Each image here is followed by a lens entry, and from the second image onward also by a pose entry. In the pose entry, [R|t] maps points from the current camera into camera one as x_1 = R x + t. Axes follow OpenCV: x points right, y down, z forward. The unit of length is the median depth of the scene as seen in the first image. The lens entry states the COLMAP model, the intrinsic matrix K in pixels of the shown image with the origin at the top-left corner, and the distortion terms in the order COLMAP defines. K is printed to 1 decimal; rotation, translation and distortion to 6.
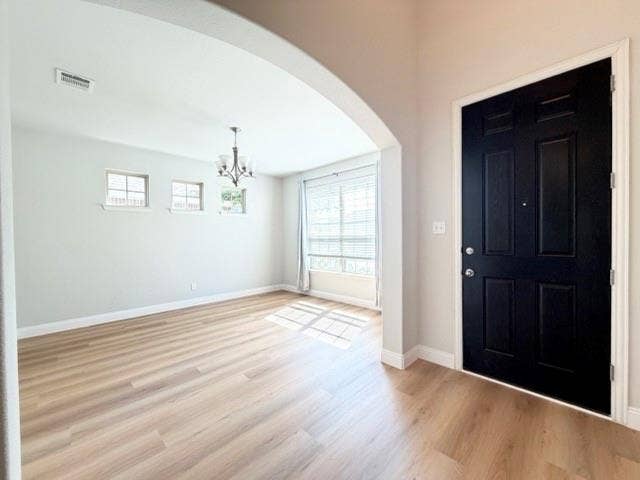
lens RADIAL K [[255.0, 0, 319.5], [0, 255.0, 239.6], [0, 0, 1]] dist [0.003235, -0.000070]
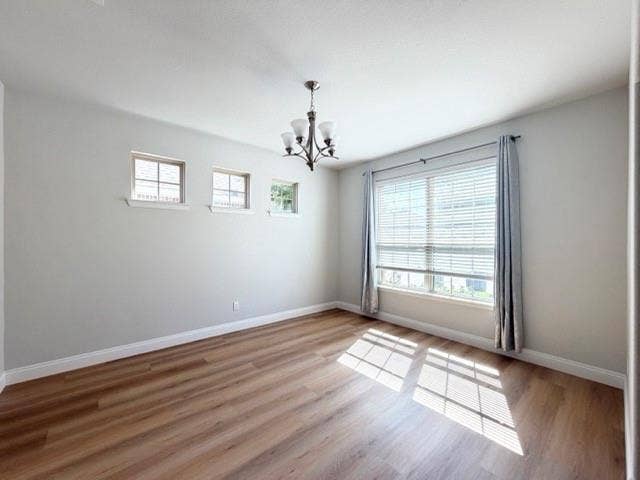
lens RADIAL K [[255.0, 0, 320.5], [0, 255.0, 239.4], [0, 0, 1]] dist [0.003235, -0.000070]
pose [[0.996358, 0.013611, -0.084174, -0.175683], [-0.014478, 0.999848, -0.009709, -0.015776], [0.084029, 0.010892, 0.996404, 0.243094]]
